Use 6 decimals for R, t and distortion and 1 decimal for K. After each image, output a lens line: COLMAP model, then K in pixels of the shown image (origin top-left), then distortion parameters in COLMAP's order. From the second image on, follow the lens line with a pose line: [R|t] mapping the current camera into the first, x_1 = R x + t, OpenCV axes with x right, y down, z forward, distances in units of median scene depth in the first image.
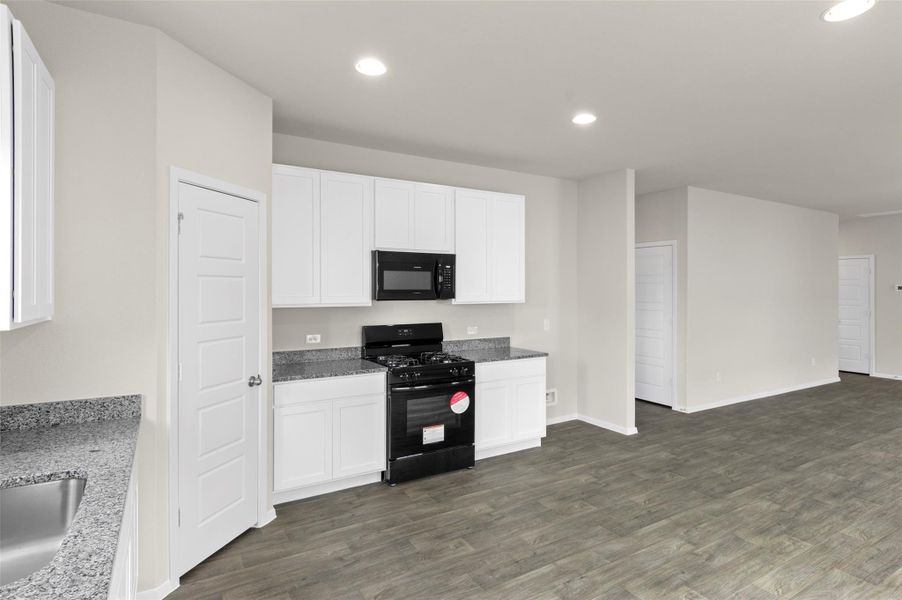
lens RADIAL K [[483.1, 0, 470.5], [0, 483.1, 288.5], [0, 0, 1]] dist [-0.000628, 0.002674]
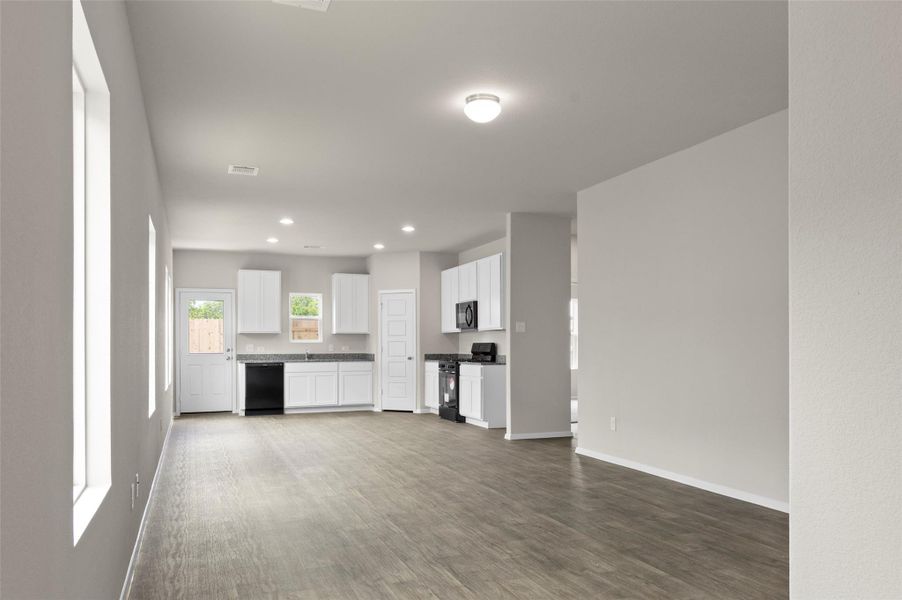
lens RADIAL K [[681.2, 0, 495.1], [0, 681.2, 336.0], [0, 0, 1]] dist [-0.026338, -0.002648]
pose [[-0.138400, -0.014853, -0.990265, 2.538736], [0.005583, 0.999860, -0.015777, 0.098653], [0.990361, -0.007712, -0.138298, 1.535966]]
